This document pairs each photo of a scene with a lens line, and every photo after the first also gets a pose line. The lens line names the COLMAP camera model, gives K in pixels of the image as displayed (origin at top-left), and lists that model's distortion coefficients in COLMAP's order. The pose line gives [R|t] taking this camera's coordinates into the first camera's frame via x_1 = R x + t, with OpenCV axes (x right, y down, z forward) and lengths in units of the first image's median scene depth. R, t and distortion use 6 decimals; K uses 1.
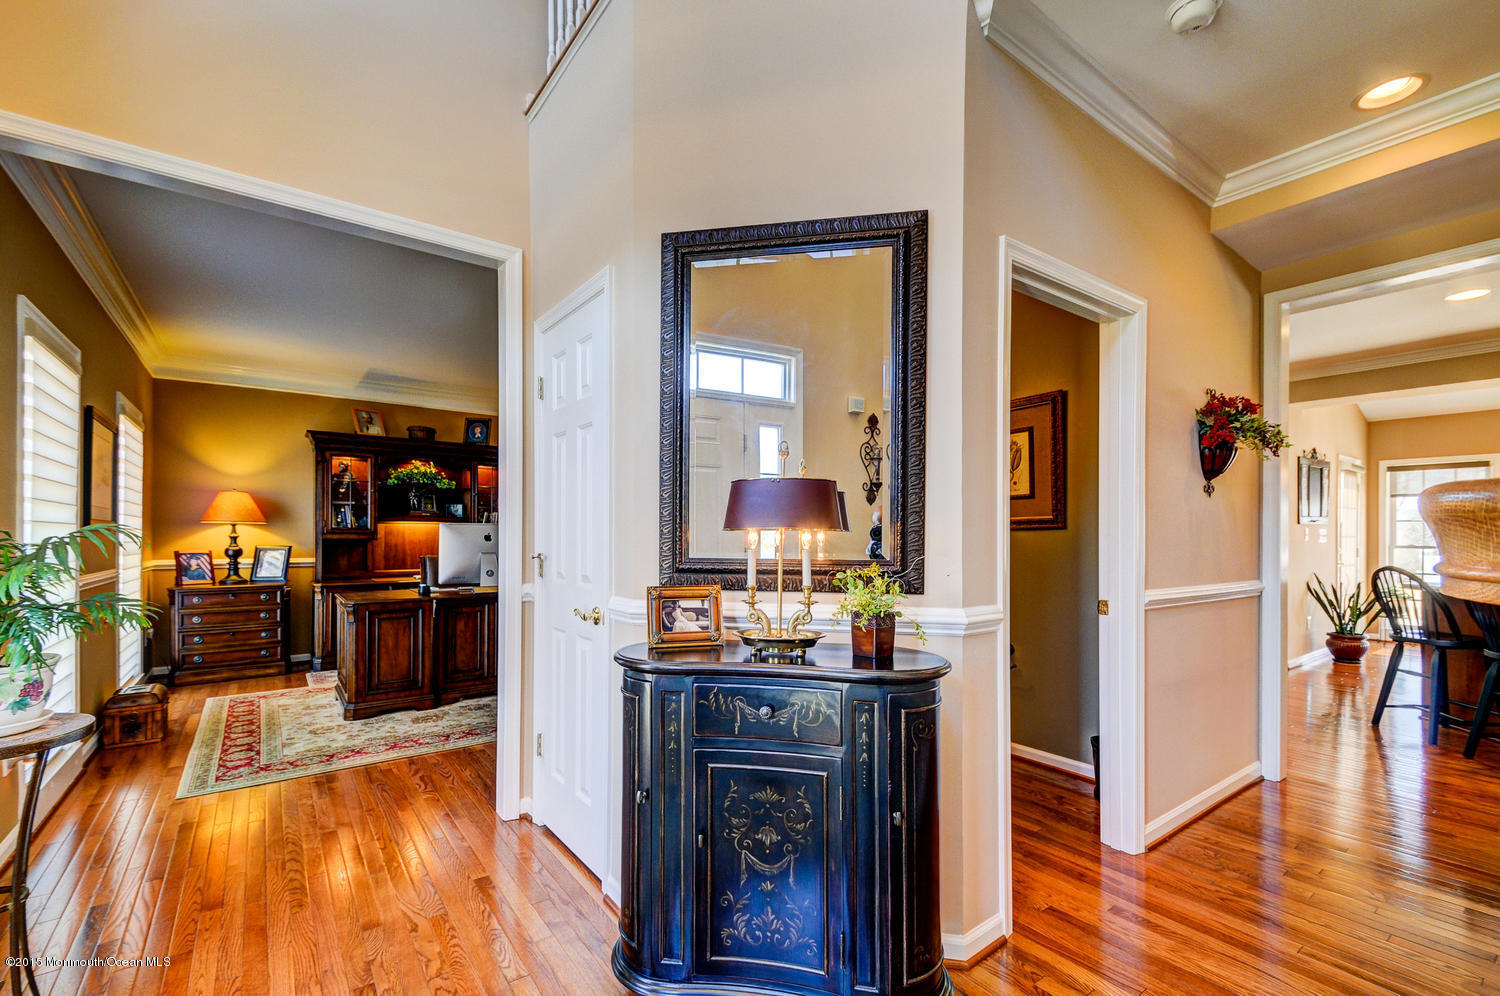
lens RADIAL K [[656.9, 0, 773.8], [0, 656.9, 528.4], [0, 0, 1]] dist [0.001450, 0.000207]
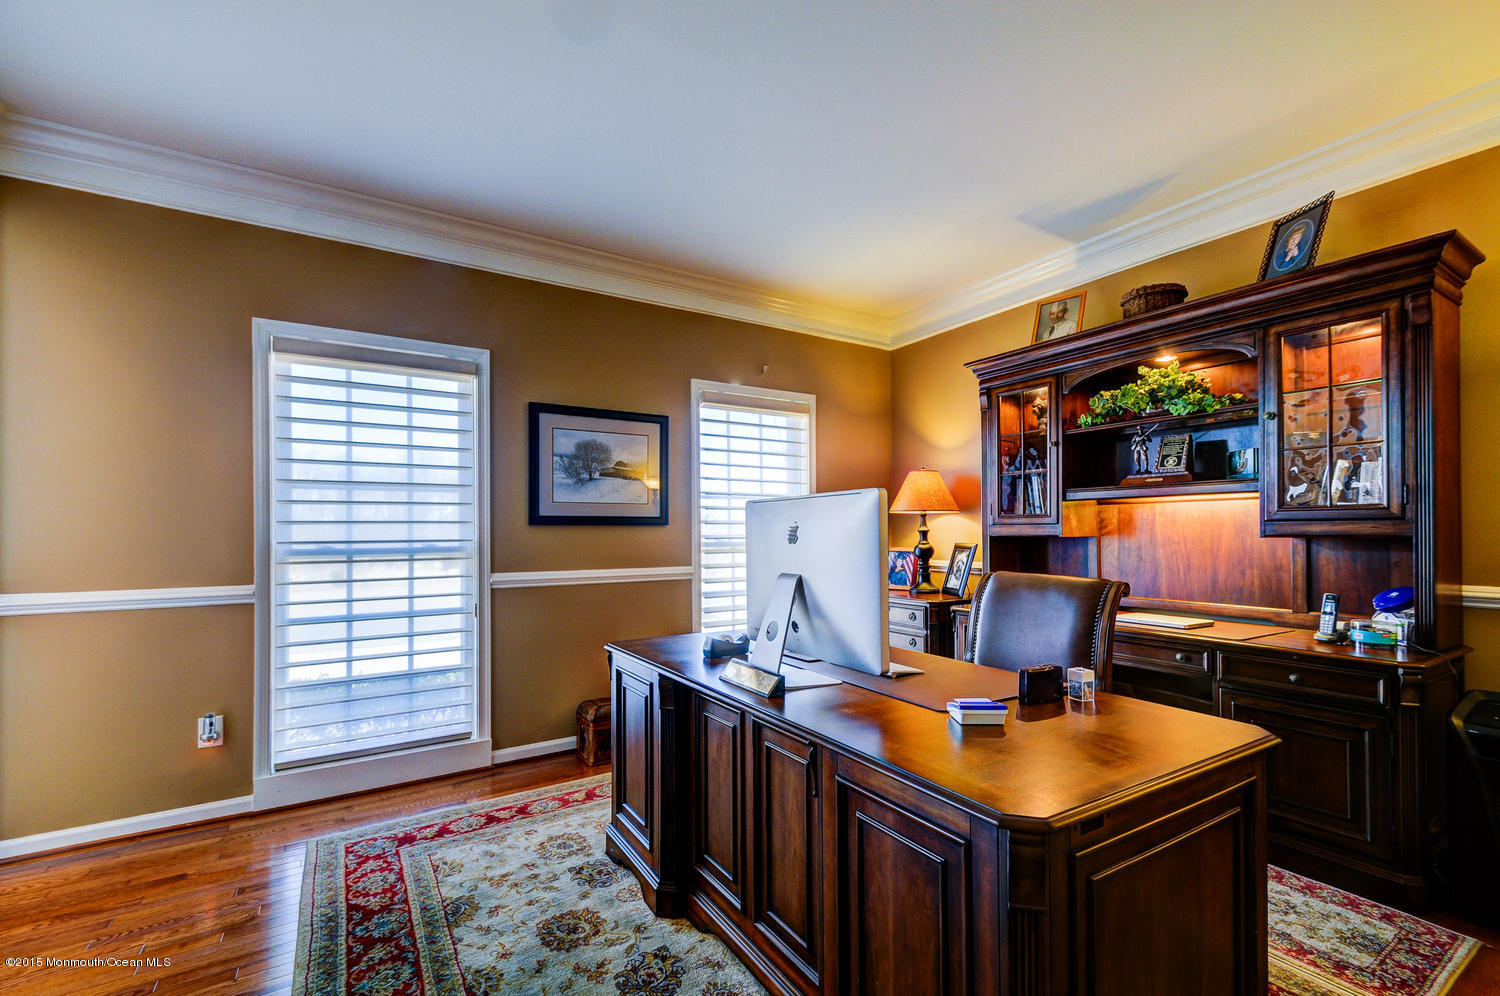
lens RADIAL K [[640.8, 0, 744.1], [0, 640.8, 538.6], [0, 0, 1]] dist [0.002936, -0.000074]
pose [[-0.098675, 0.007650, -0.995090, -0.069384], [0.021563, 0.999752, 0.005548, 0.012627], [0.994886, -0.020910, -0.098815, 0.864185]]
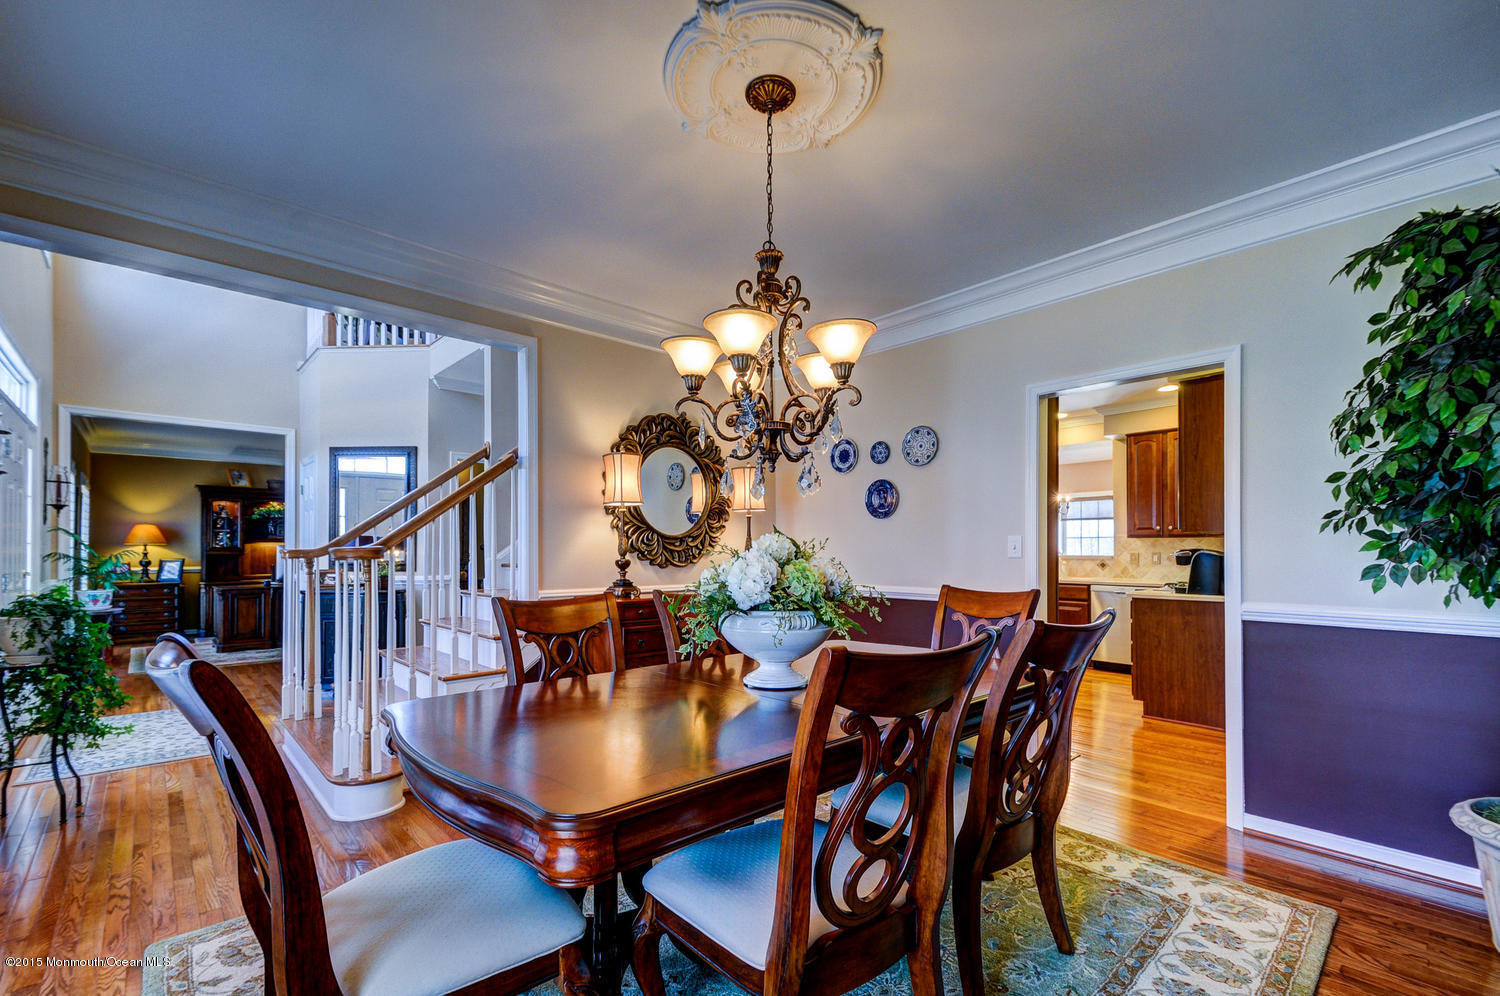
lens RADIAL K [[640.8, 0, 744.1], [0, 640.8, 538.6], [0, 0, 1]] dist [0.002936, -0.000074]
pose [[0.996146, 0.000141, 0.087711, 0.463758], [0.000280, 0.999989, -0.004787, -0.013948], [-0.087710, 0.004793, 0.996134, -0.646572]]
